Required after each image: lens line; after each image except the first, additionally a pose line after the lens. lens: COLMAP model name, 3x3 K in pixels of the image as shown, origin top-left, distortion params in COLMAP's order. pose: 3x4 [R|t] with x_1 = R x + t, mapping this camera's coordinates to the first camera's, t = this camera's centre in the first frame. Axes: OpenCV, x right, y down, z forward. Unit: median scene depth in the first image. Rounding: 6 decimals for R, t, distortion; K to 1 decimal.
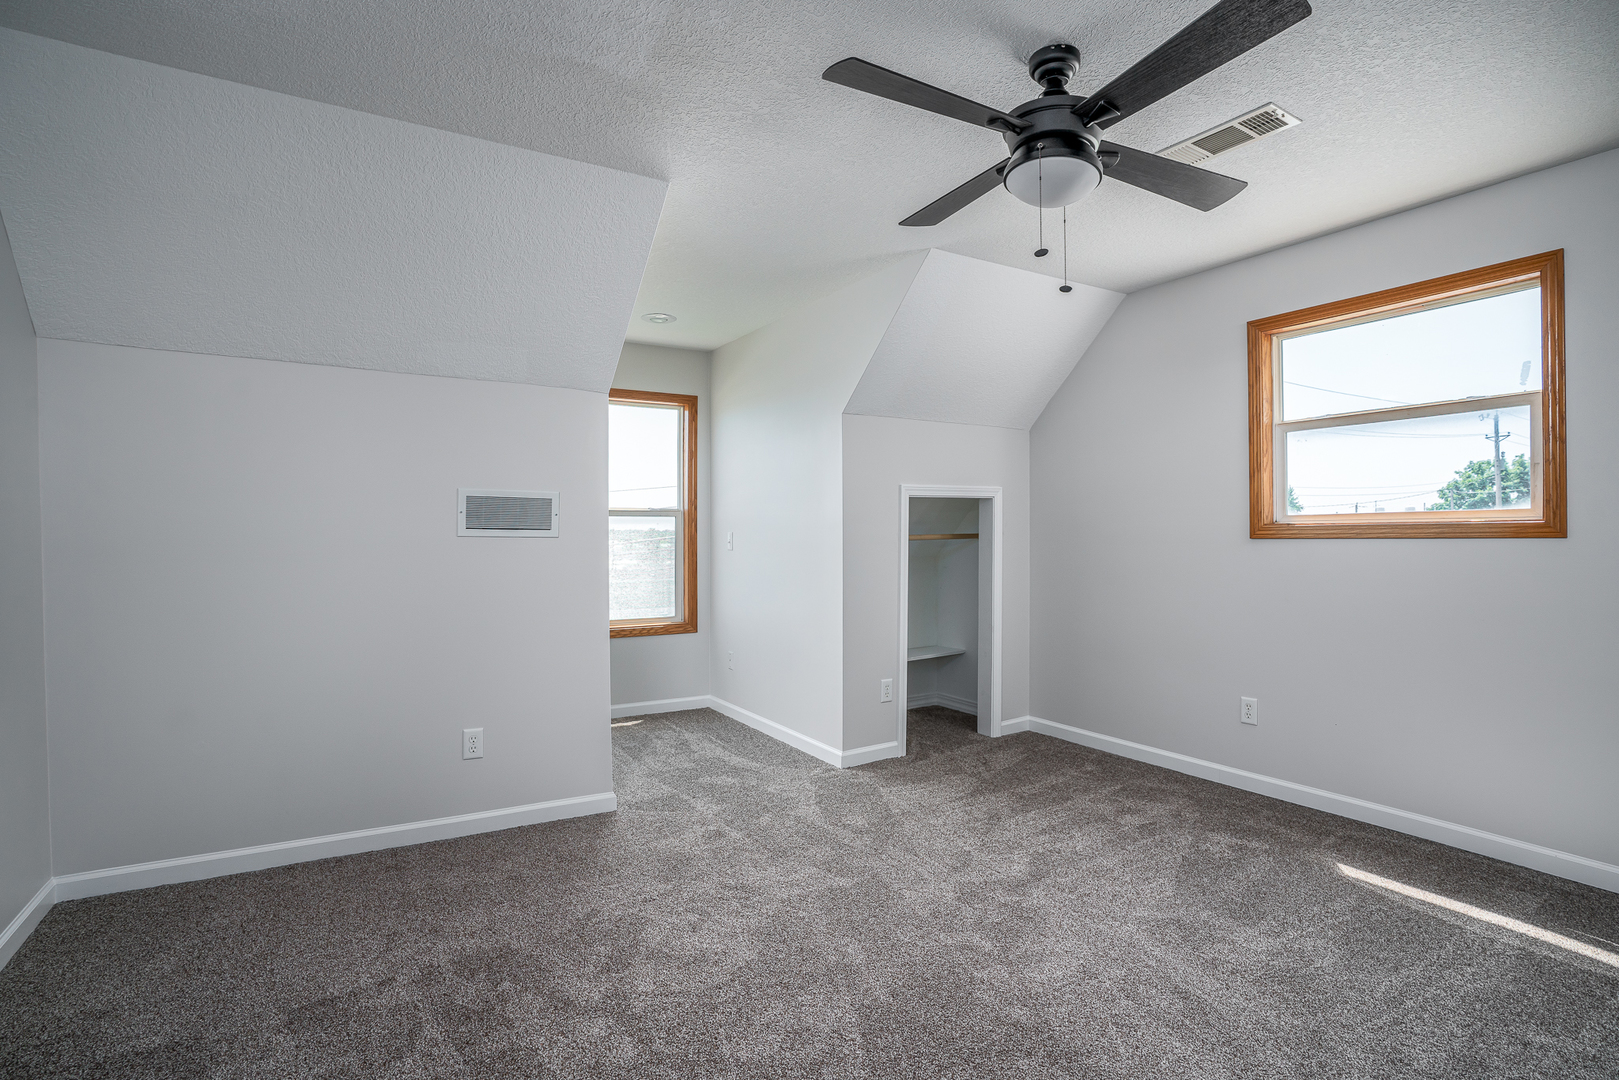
lens RADIAL K [[778.8, 0, 812.5], [0, 778.8, 540.9], [0, 0, 1]] dist [0.002823, 0.000691]
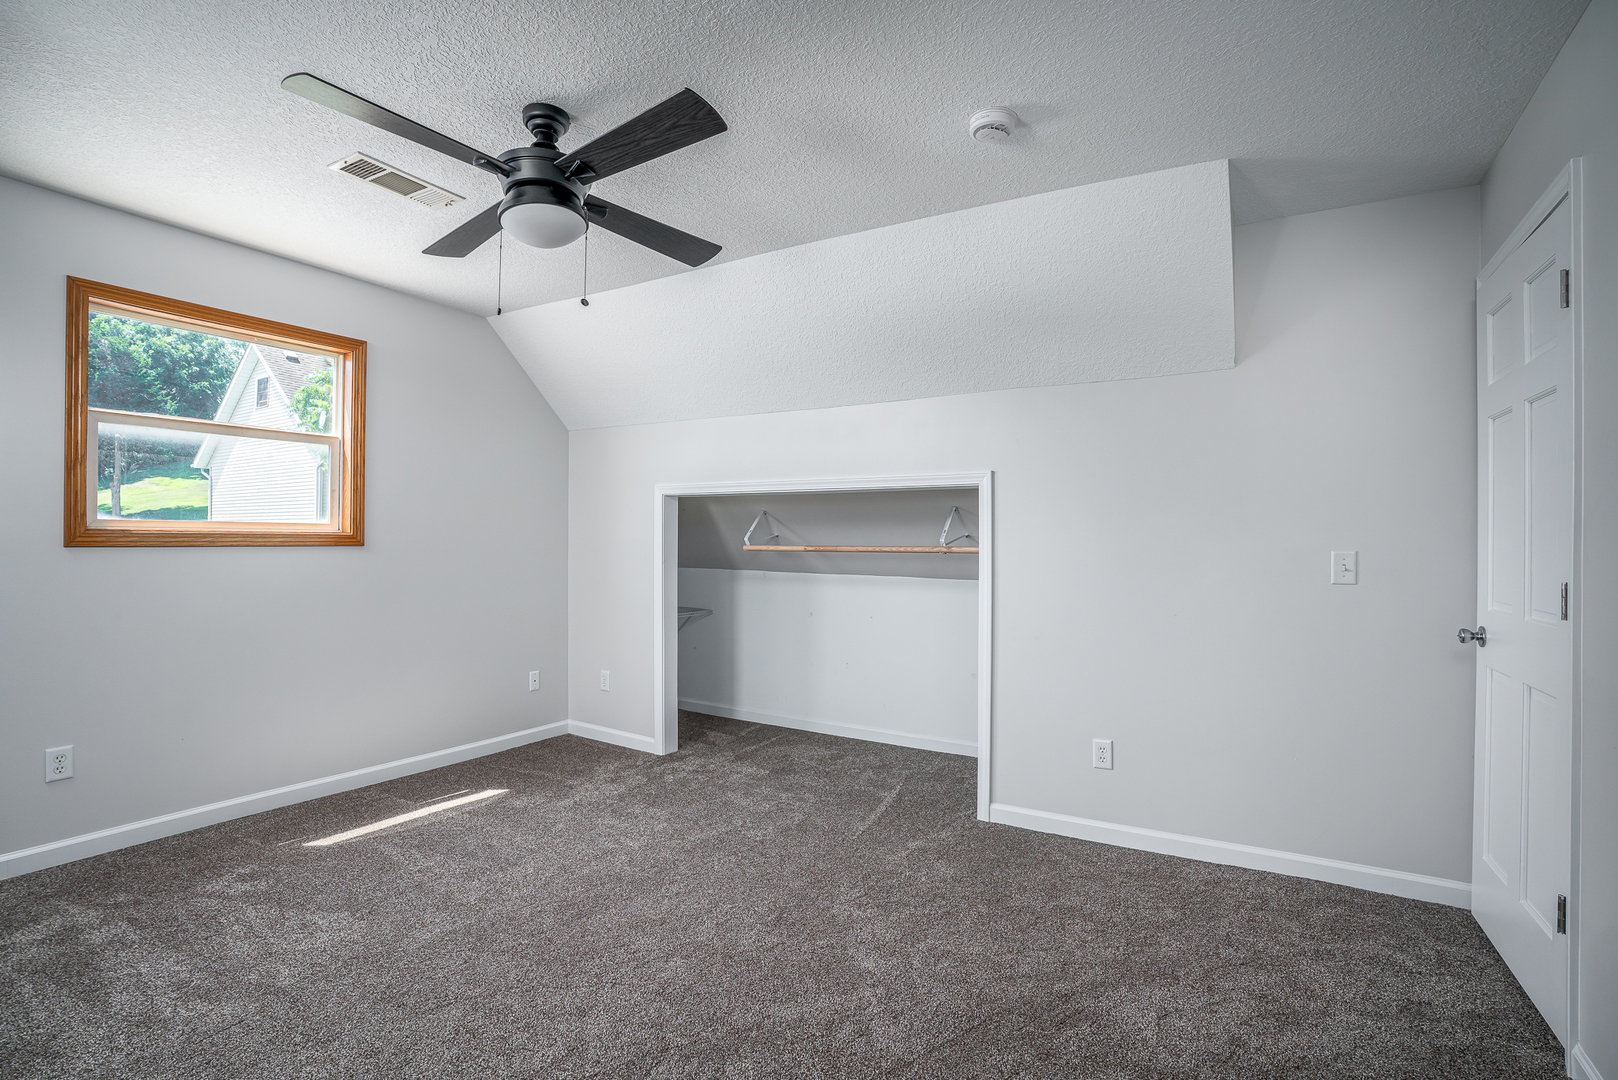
lens RADIAL K [[782.1, 0, 808.5], [0, 782.1, 546.0], [0, 0, 1]] dist [-0.038387, 0.005334]
pose [[-0.455120, 0.002661, 0.890426, -0.568516], [0.003317, 0.999994, -0.001293, 0.000070], [-0.890424, 0.002365, -0.455126, 0.811227]]
